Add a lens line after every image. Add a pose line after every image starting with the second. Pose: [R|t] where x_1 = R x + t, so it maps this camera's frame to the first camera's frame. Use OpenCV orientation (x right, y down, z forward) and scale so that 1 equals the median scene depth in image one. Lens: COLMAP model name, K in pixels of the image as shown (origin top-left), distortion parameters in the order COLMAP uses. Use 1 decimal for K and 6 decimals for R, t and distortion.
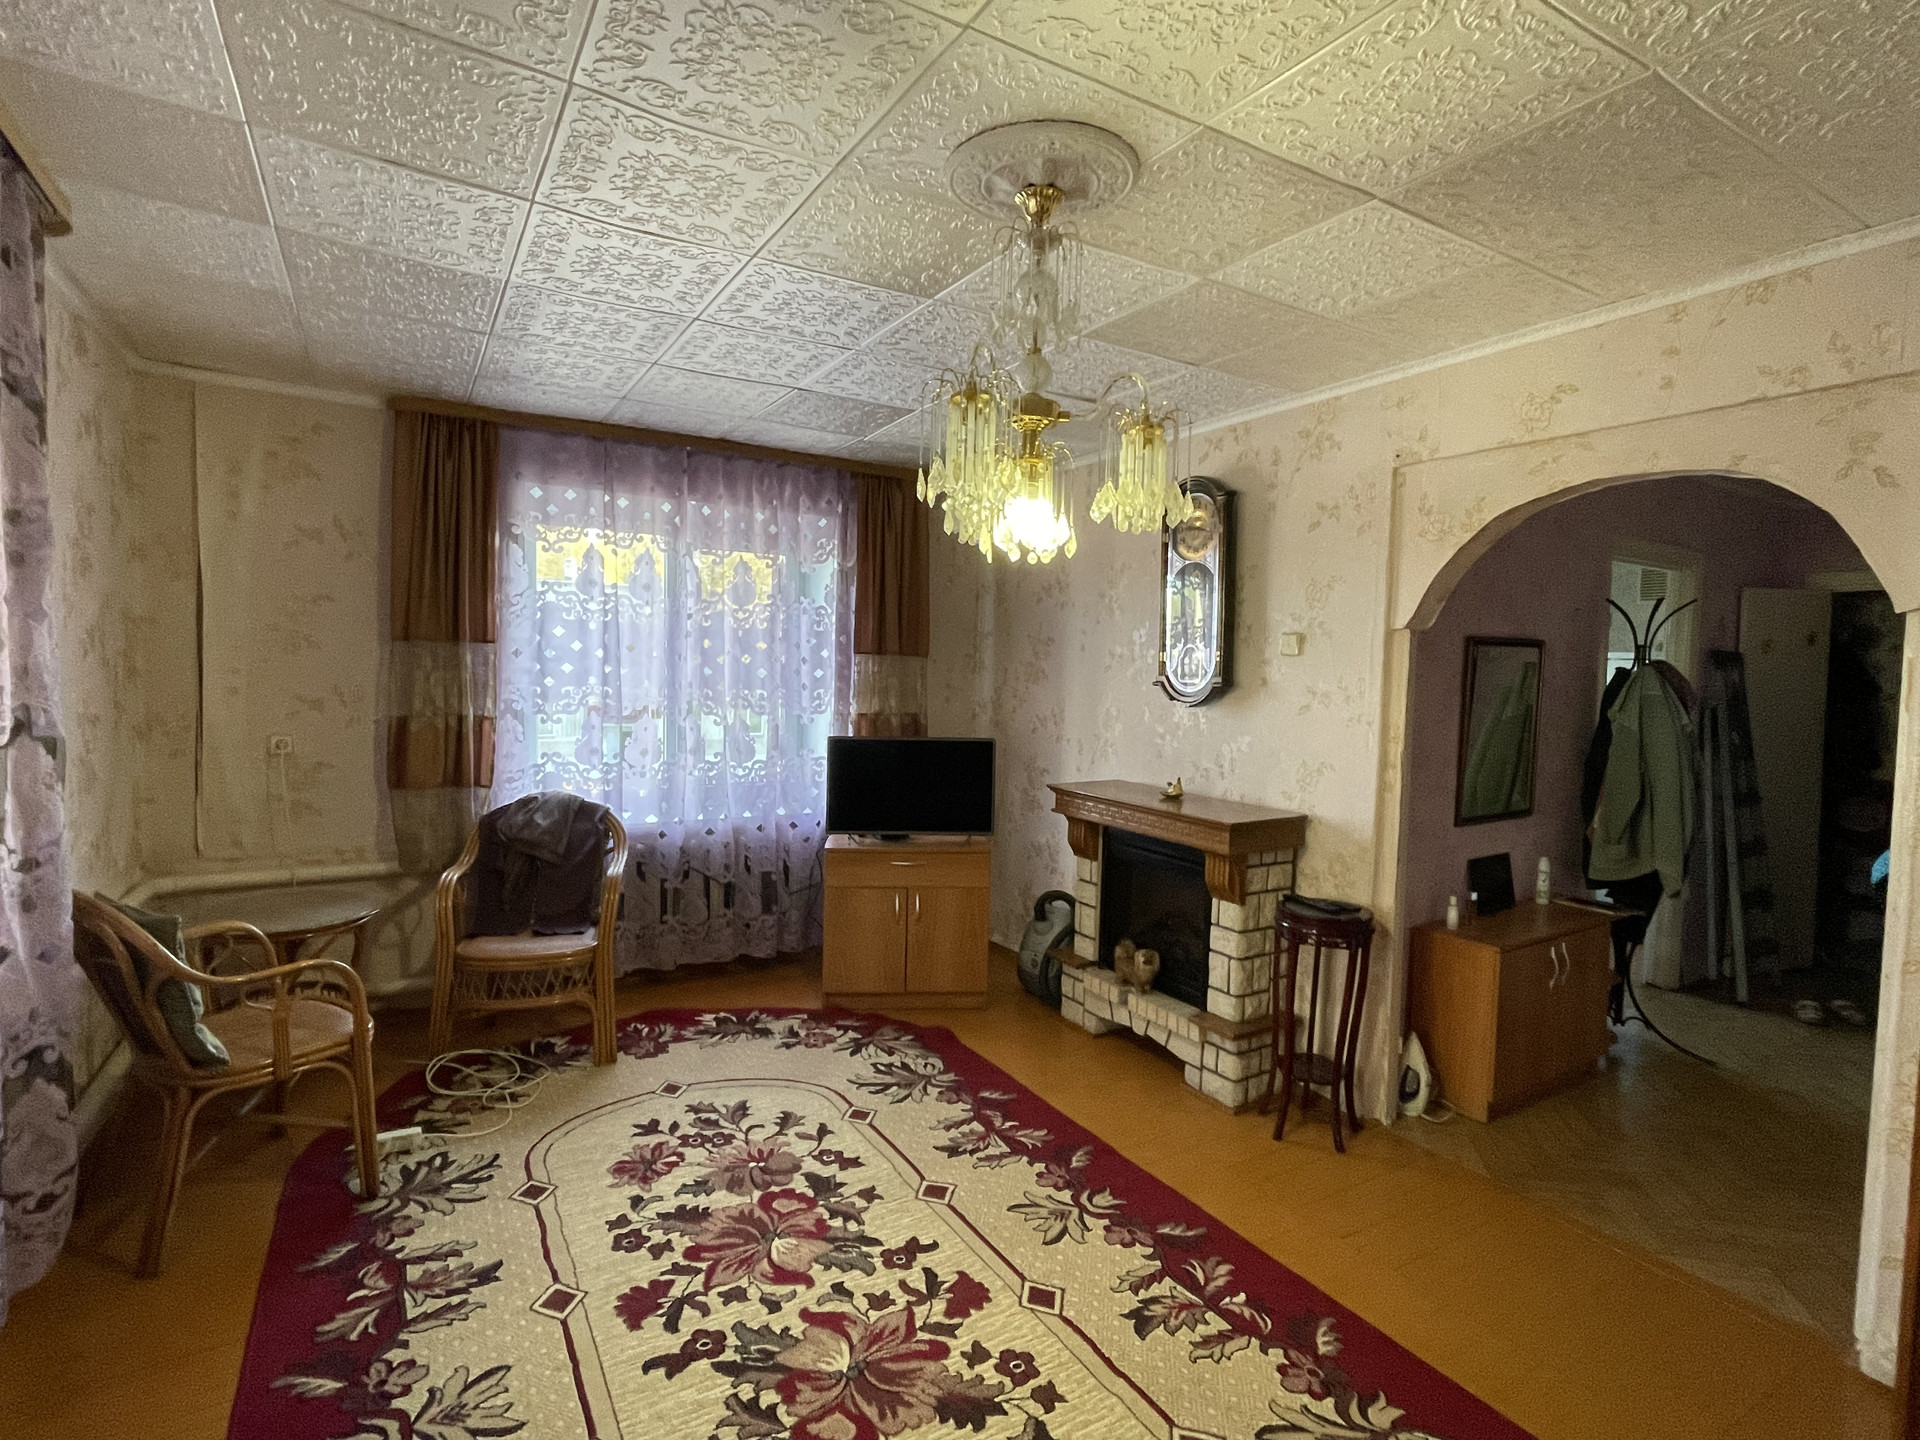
lens RADIAL K [[951.2, 0, 948.8], [0, 951.2, 713.5], [0, 0, 1]] dist [-0.001199, 0.000992]
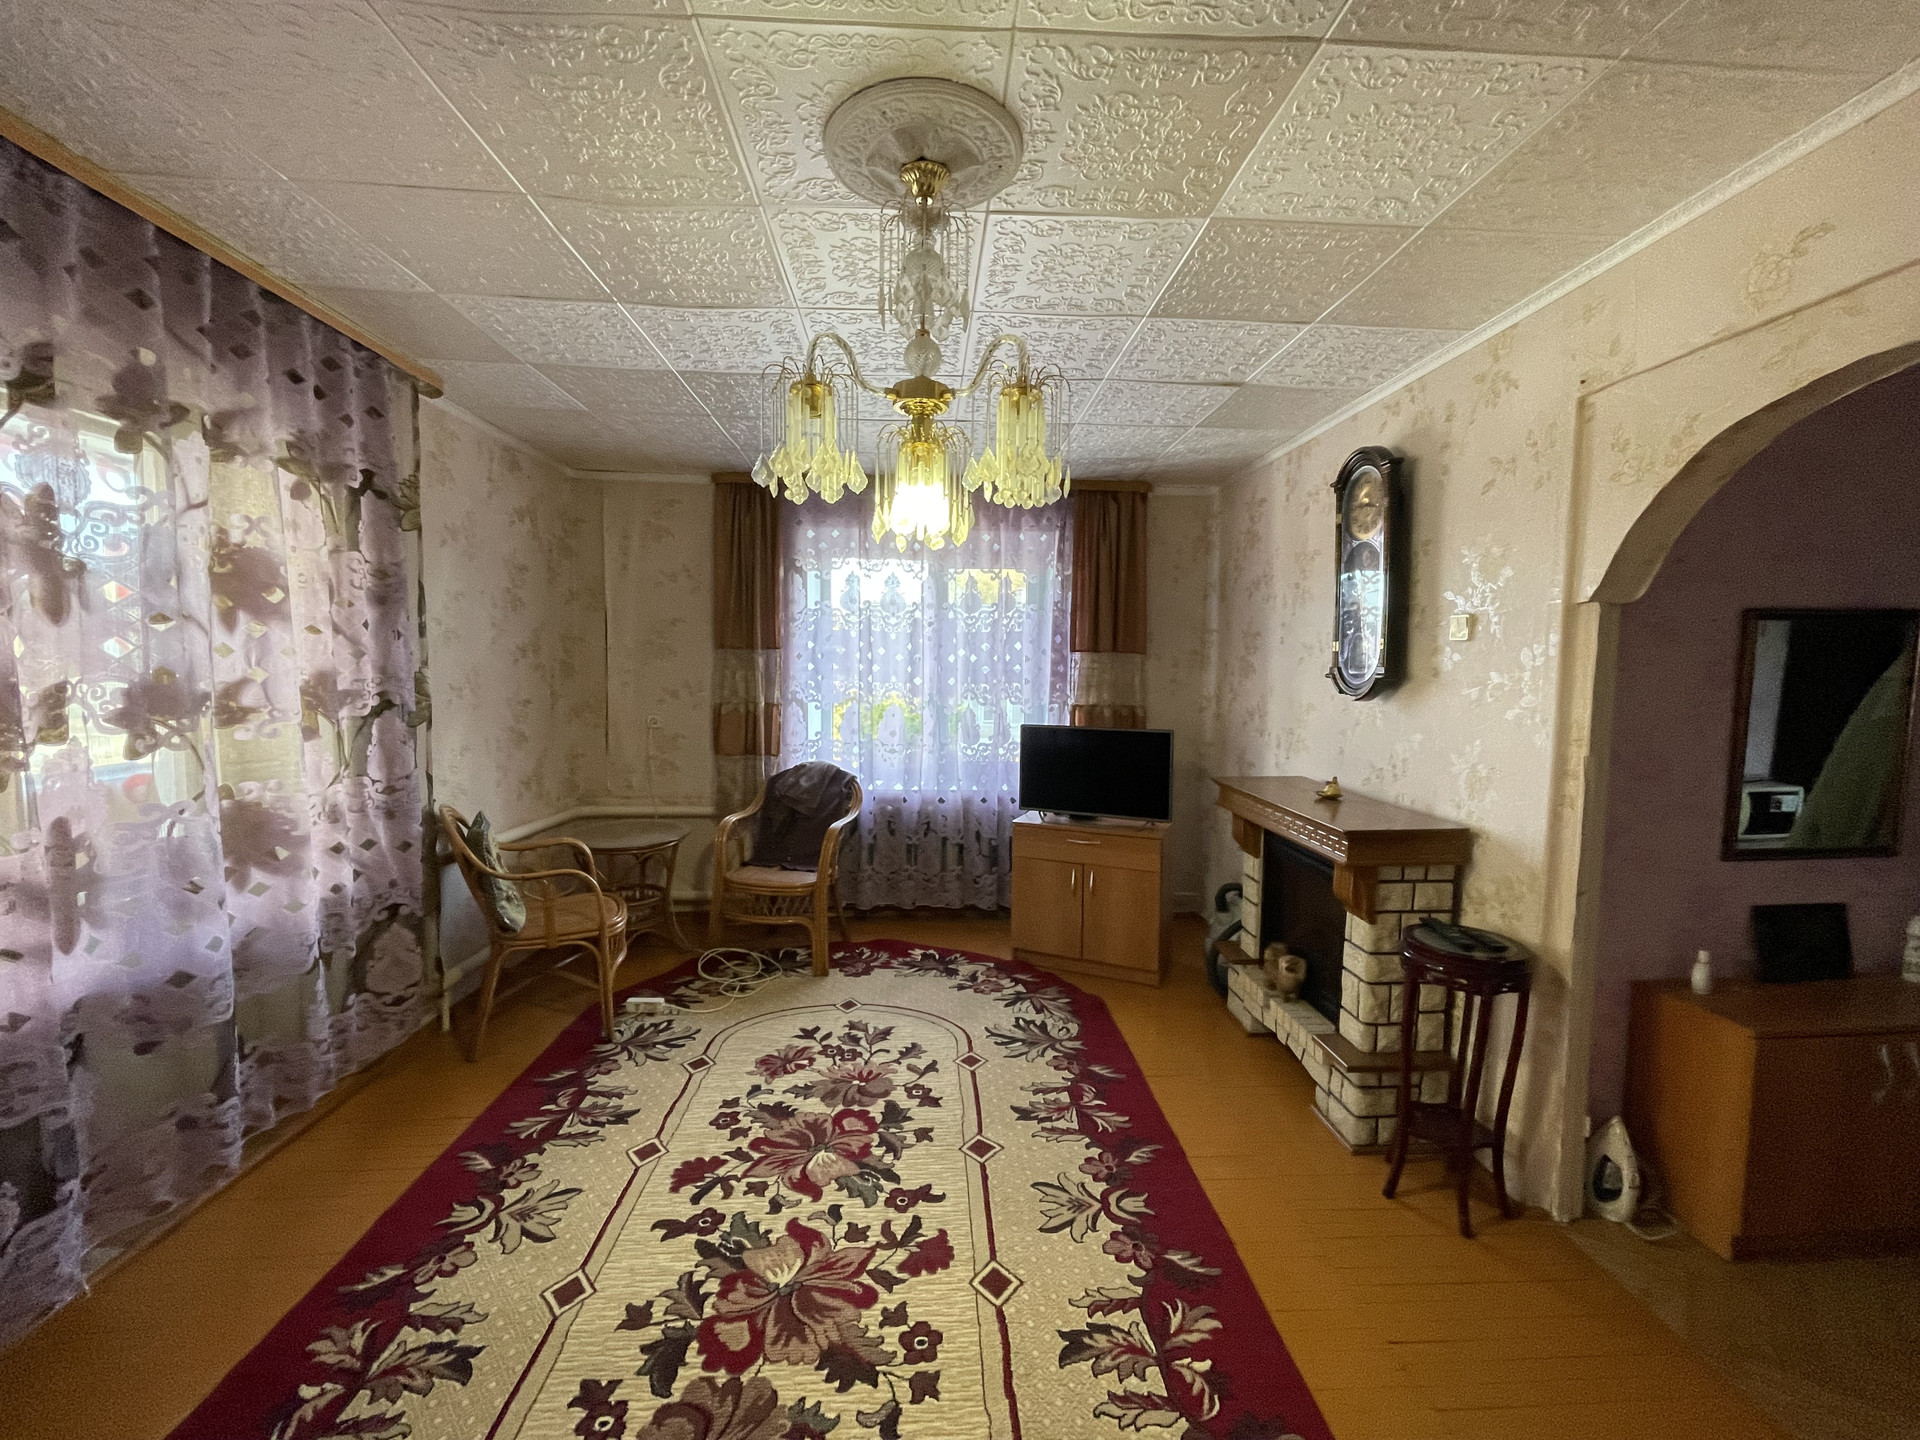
lens RADIAL K [[772.5, 0, 958.3], [0, 772.5, 714.0], [0, 0, 1]] dist [-0.000225, 0.000344]
pose [[0.884099, 0.015940, -0.467029, 0.302075], [-0.012269, 0.999865, 0.010902, 0.003120], [0.467139, -0.003908, 0.884175, 0.182283]]
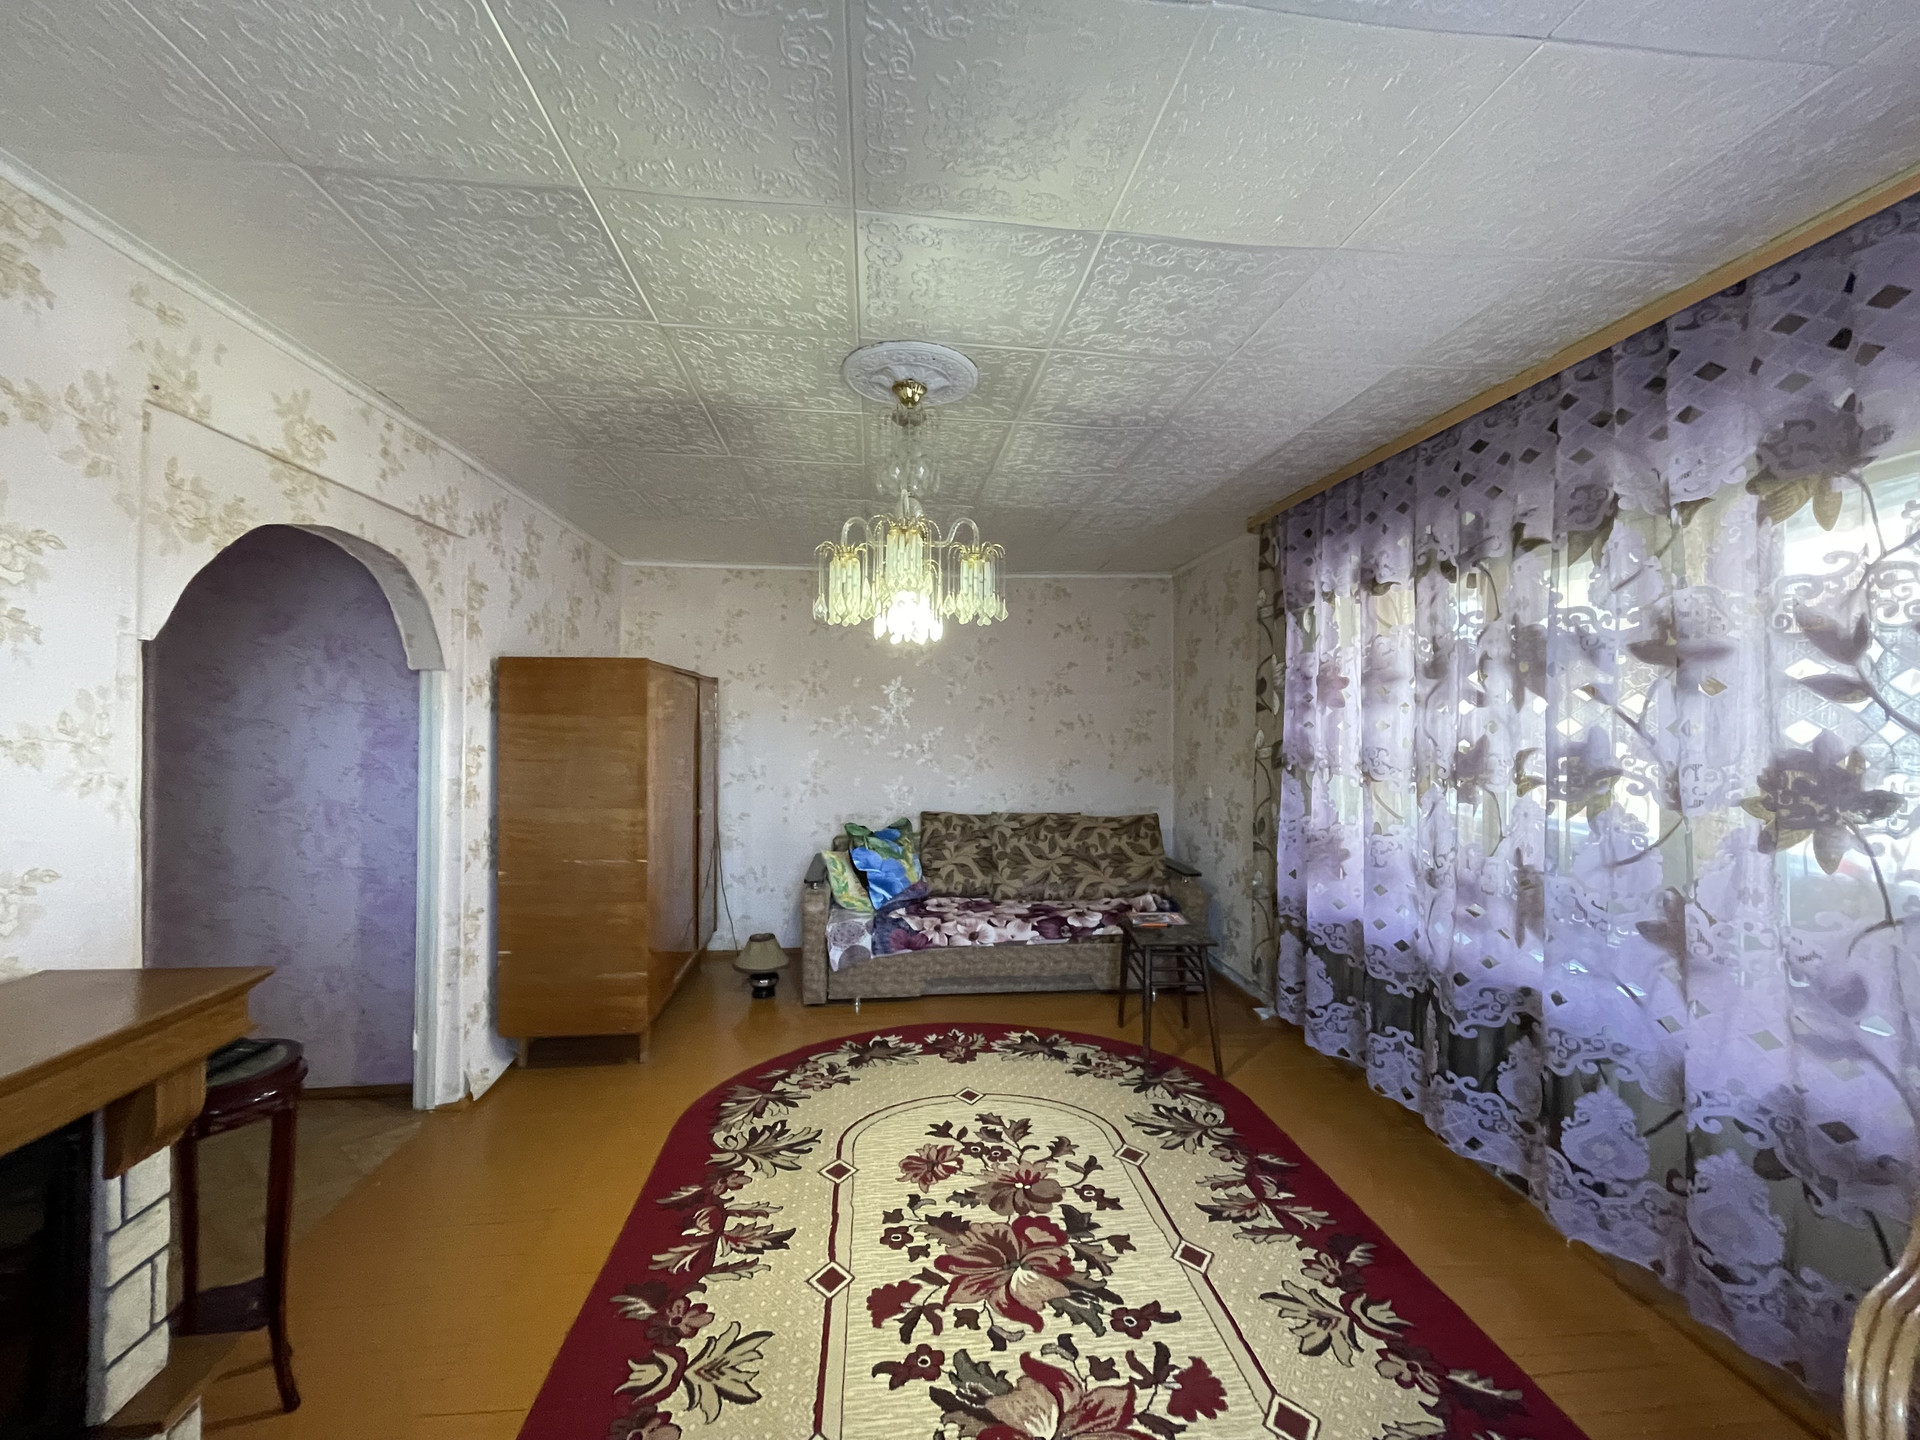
lens RADIAL K [[772.5, 0, 958.3], [0, 772.5, 714.0], [0, 0, 1]] dist [-0.000225, 0.000344]
pose [[-0.909759, -0.030076, 0.414047, -0.274609], [-0.011962, 0.998857, 0.046273, -0.065839], [-0.414965, 0.037144, -0.909079, 1.209427]]
